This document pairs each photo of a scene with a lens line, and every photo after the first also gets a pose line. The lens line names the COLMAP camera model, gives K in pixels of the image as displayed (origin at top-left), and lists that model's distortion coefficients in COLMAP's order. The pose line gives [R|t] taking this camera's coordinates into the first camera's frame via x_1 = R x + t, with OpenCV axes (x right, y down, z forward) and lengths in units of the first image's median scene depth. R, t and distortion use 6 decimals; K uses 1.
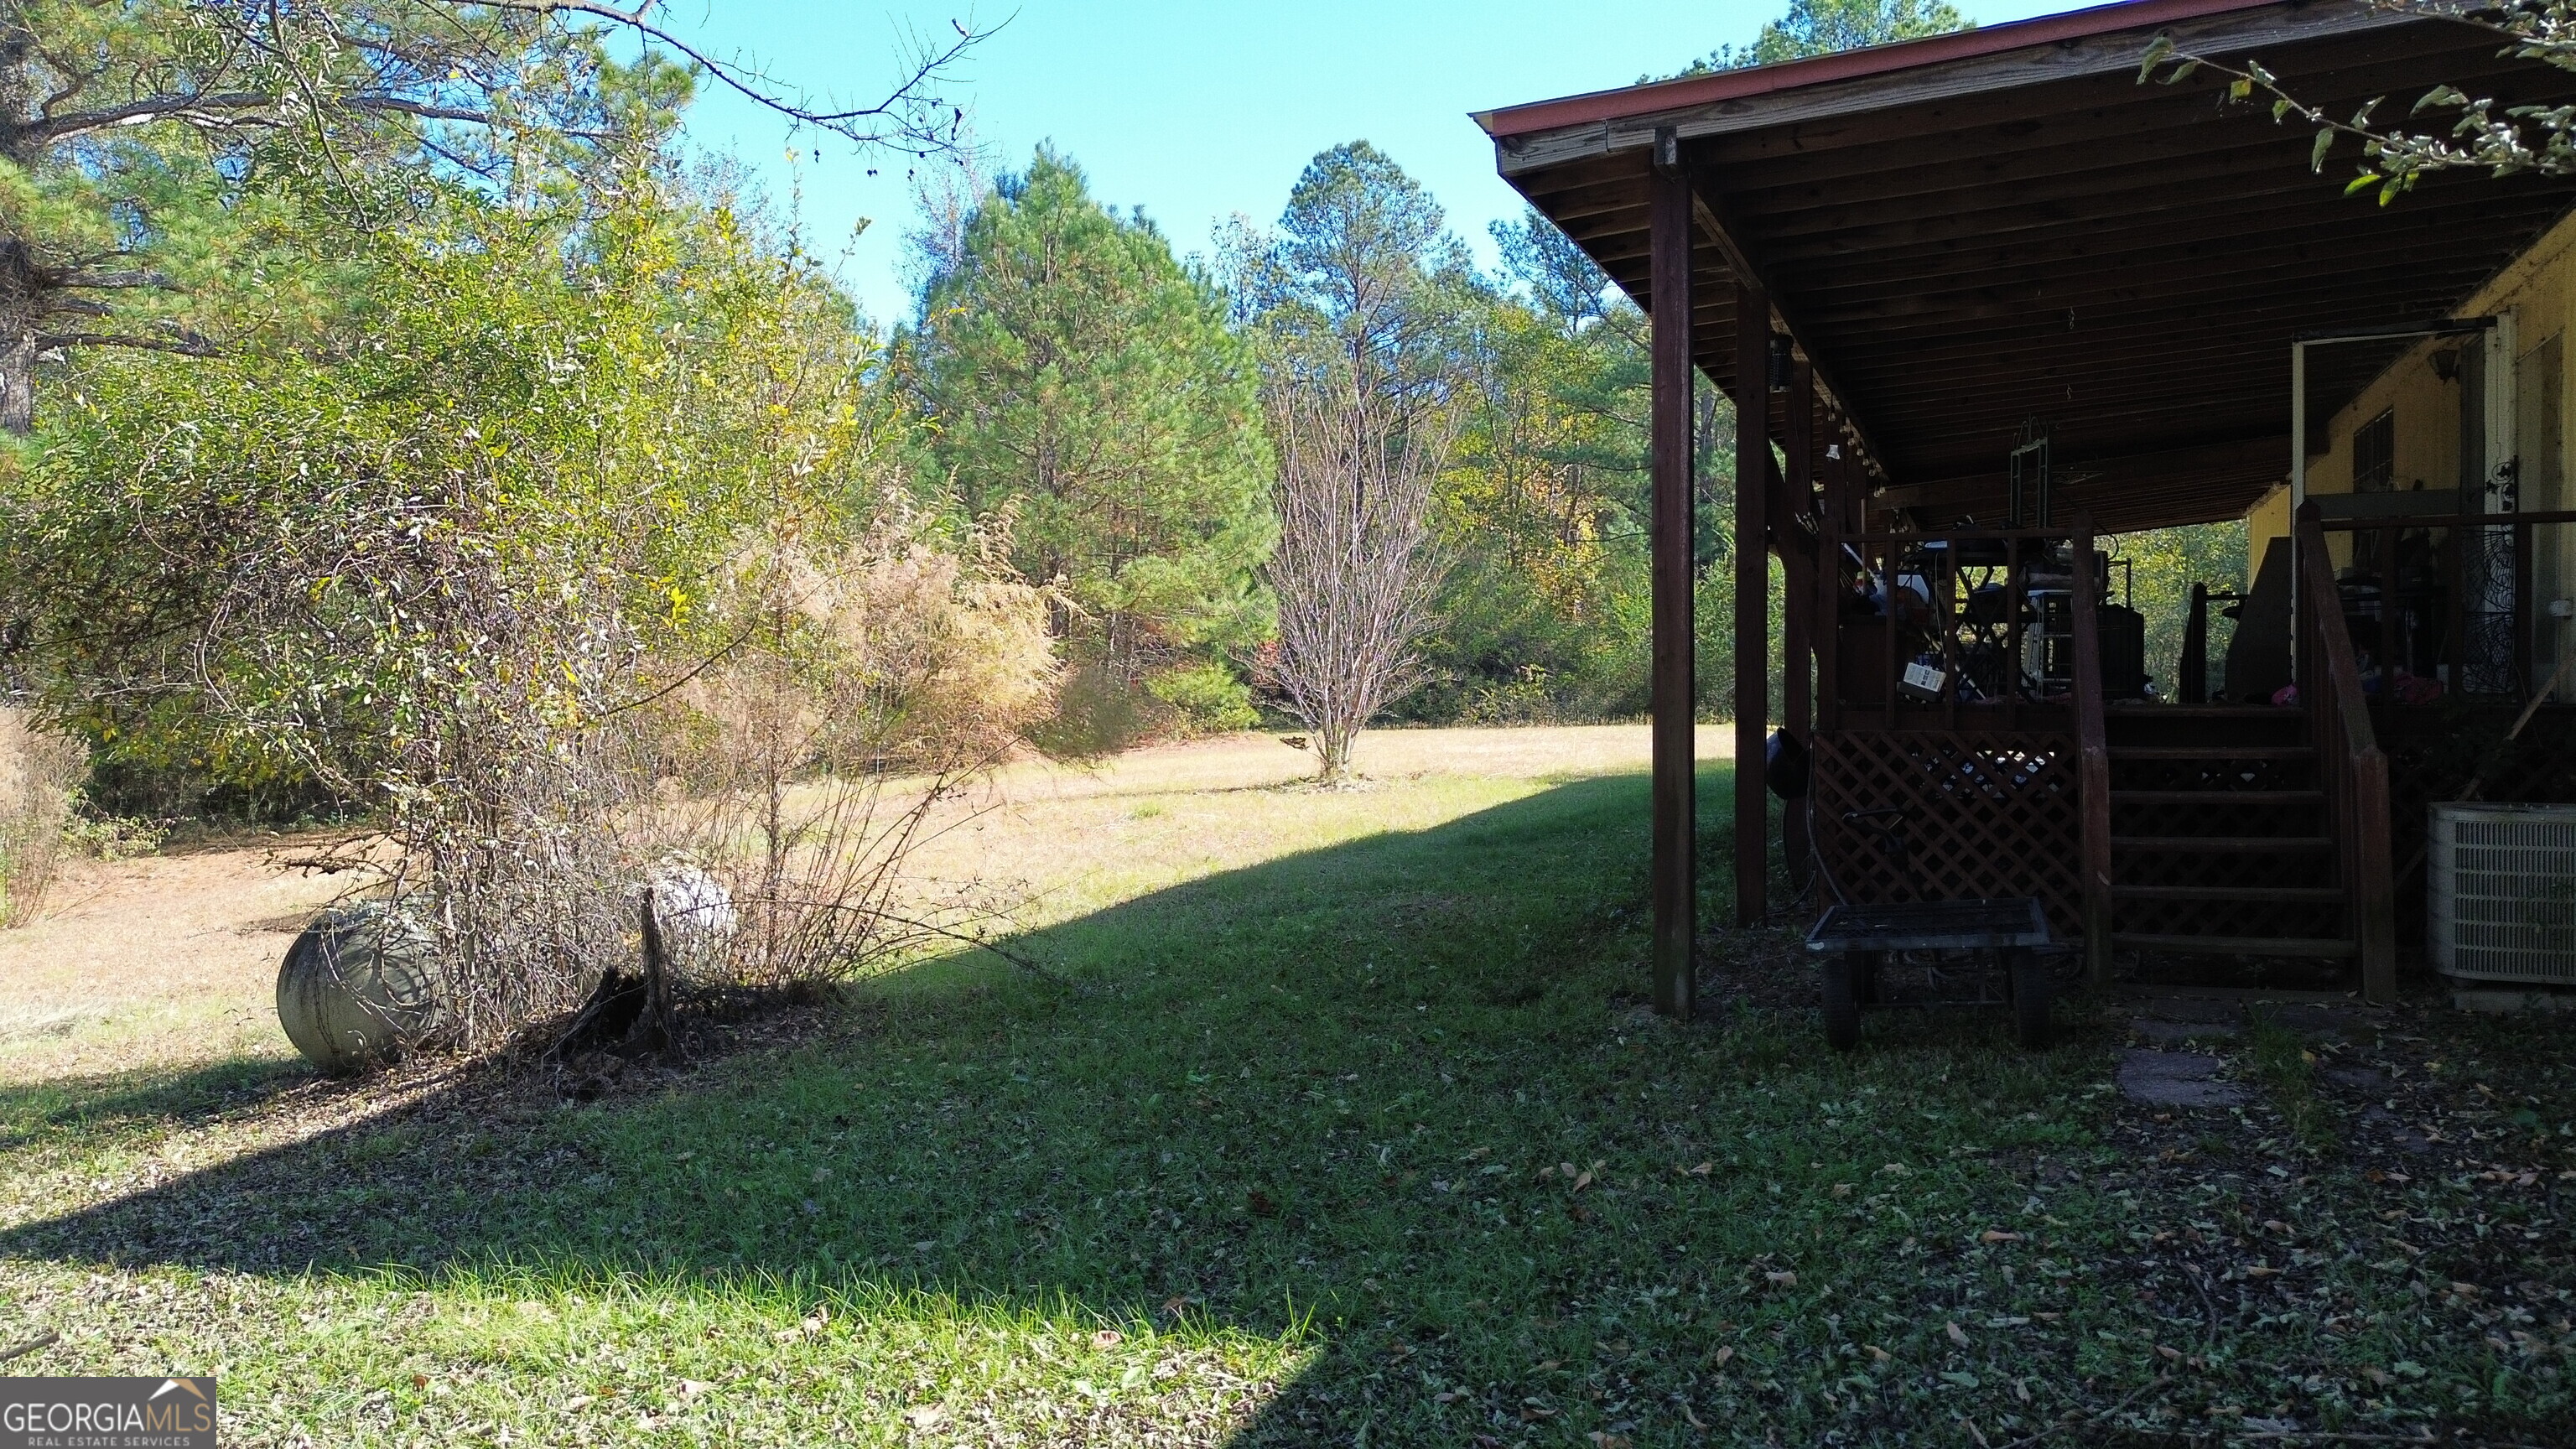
lens RADIAL K [[1829.2, 0, 1298.3], [0, 1829.2, 732.9], [0, 0, 1]] dist [0.077604, -0.066722]
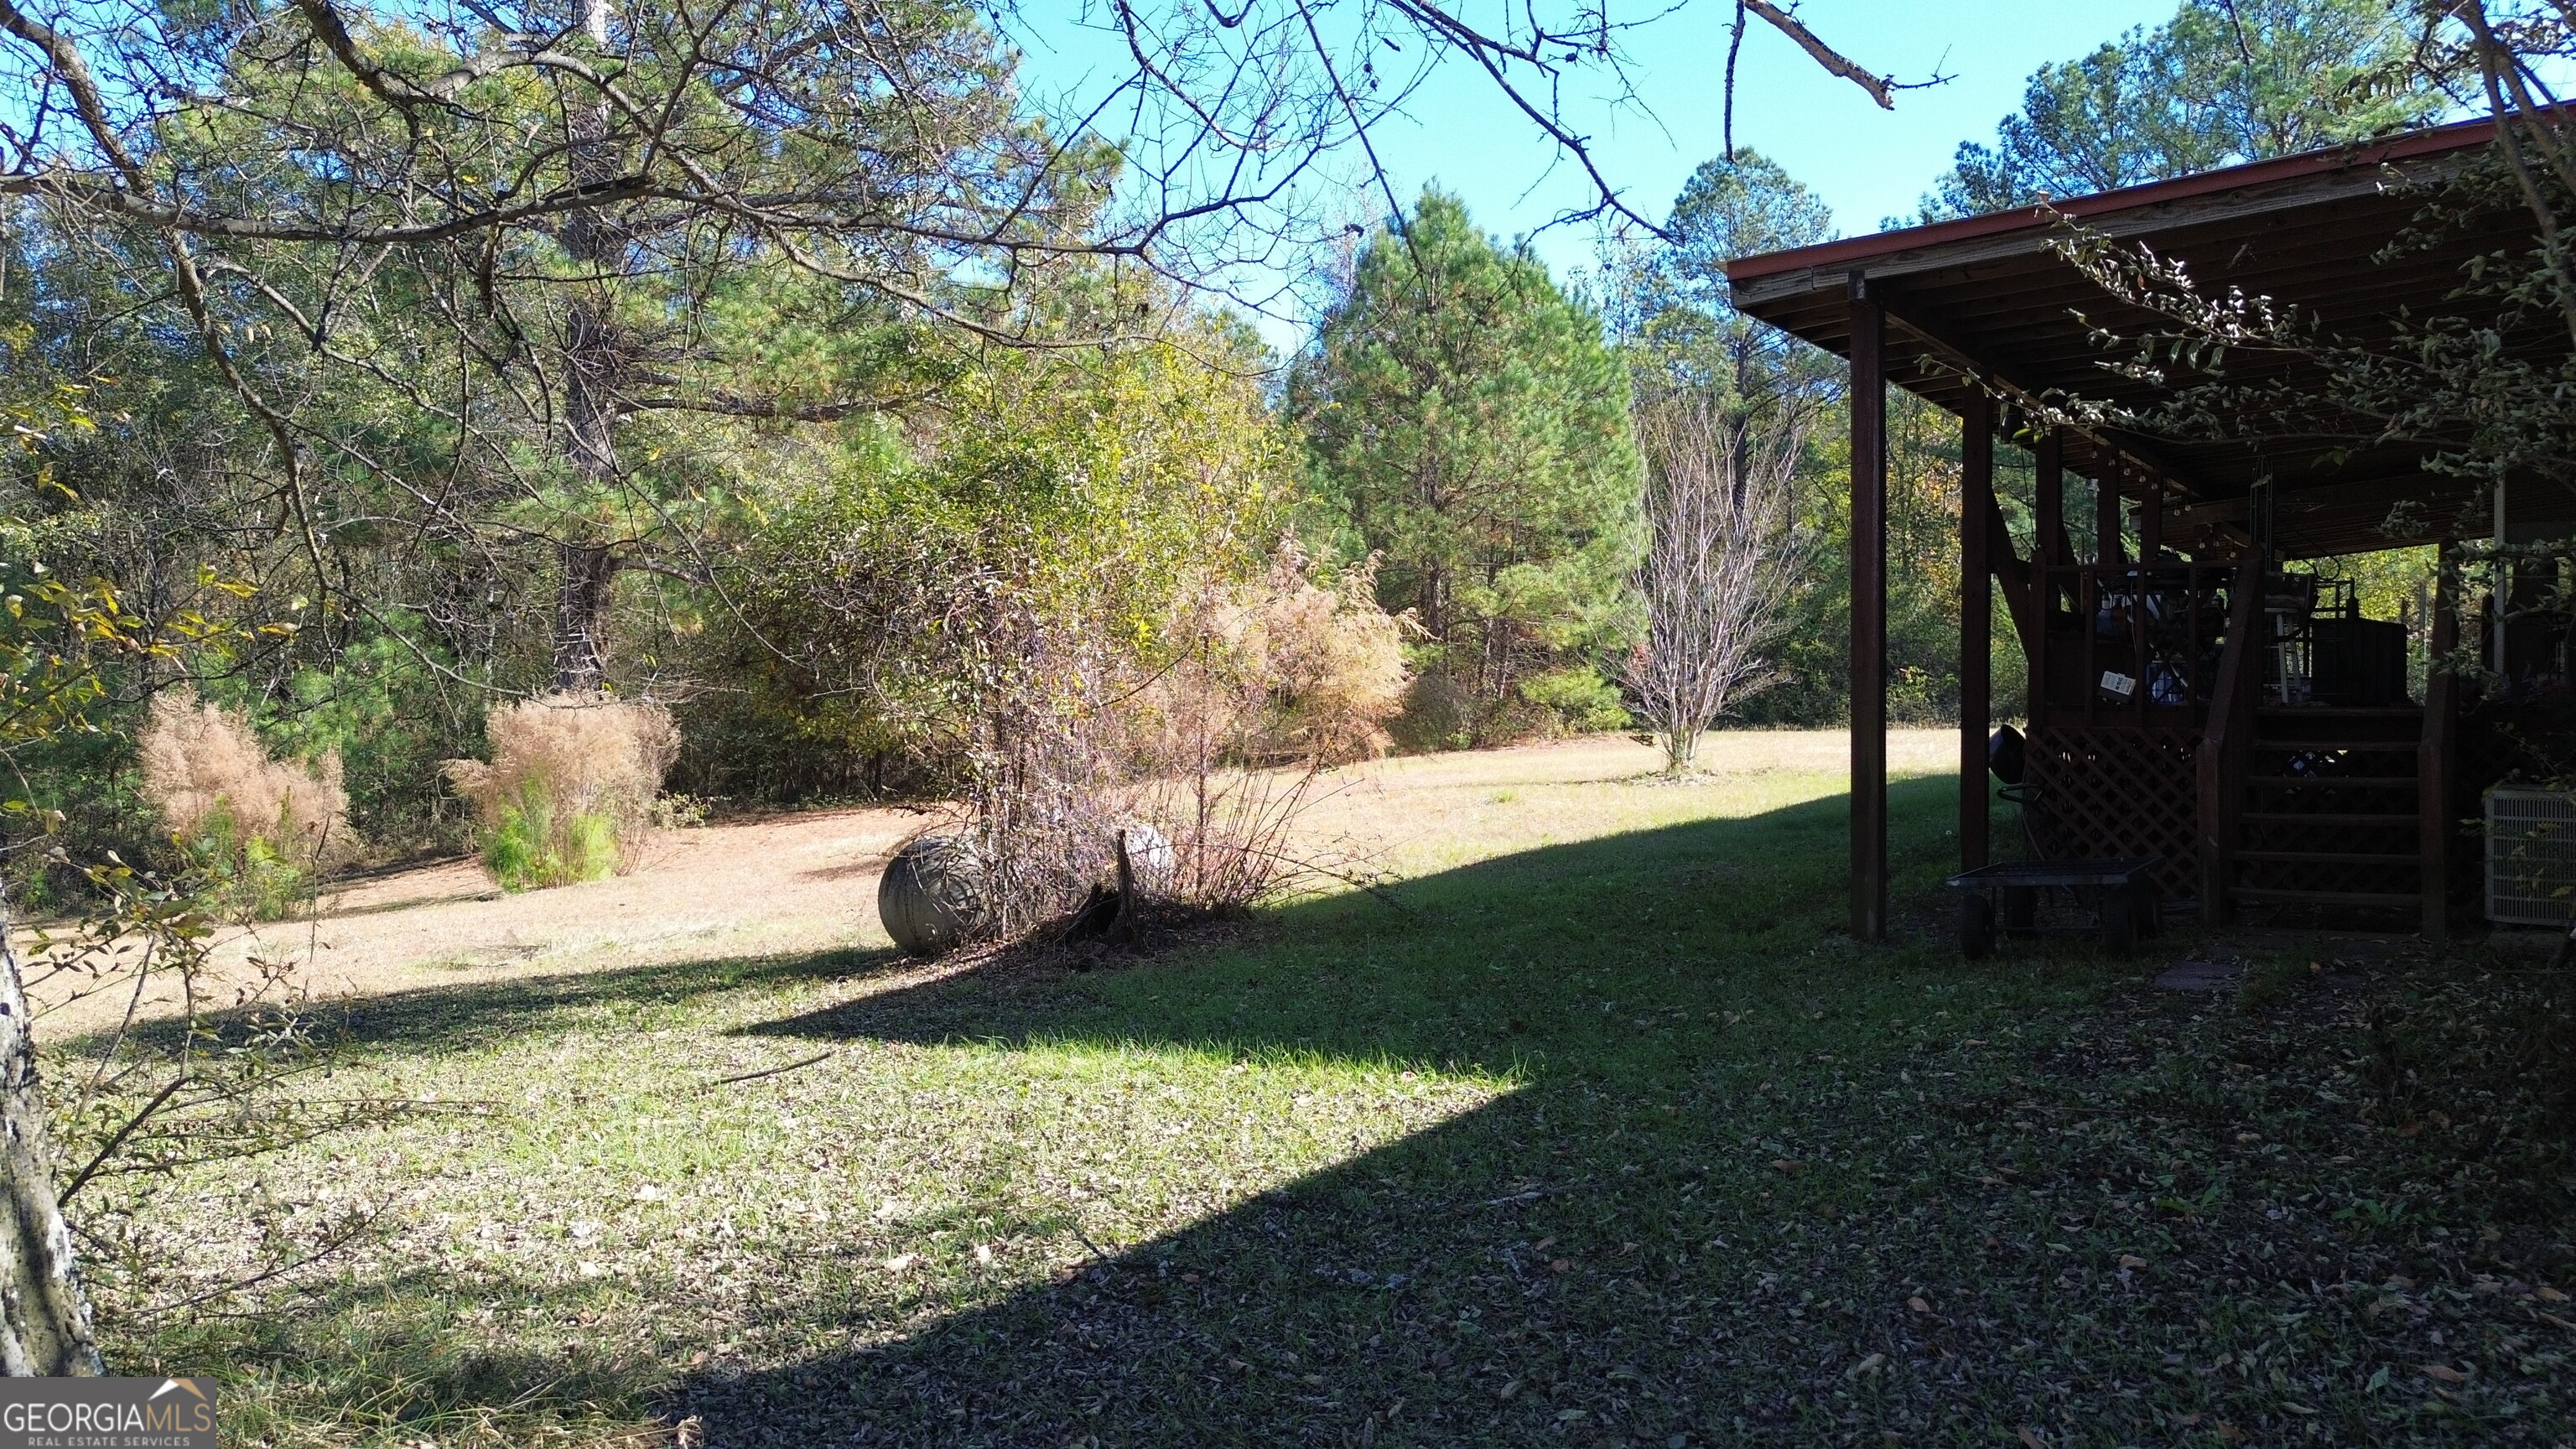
lens RADIAL K [[1829.2, 0, 1301.1], [0, 1829.2, 723.6], [0, 0, 1]] dist [0.077604, -0.066722]
pose [[0.978038, 0.005598, -0.208351, 0.026202], [-0.006788, 0.999964, -0.004996, 0.002422], [0.208316, 0.006301, 0.978041, -0.117868]]
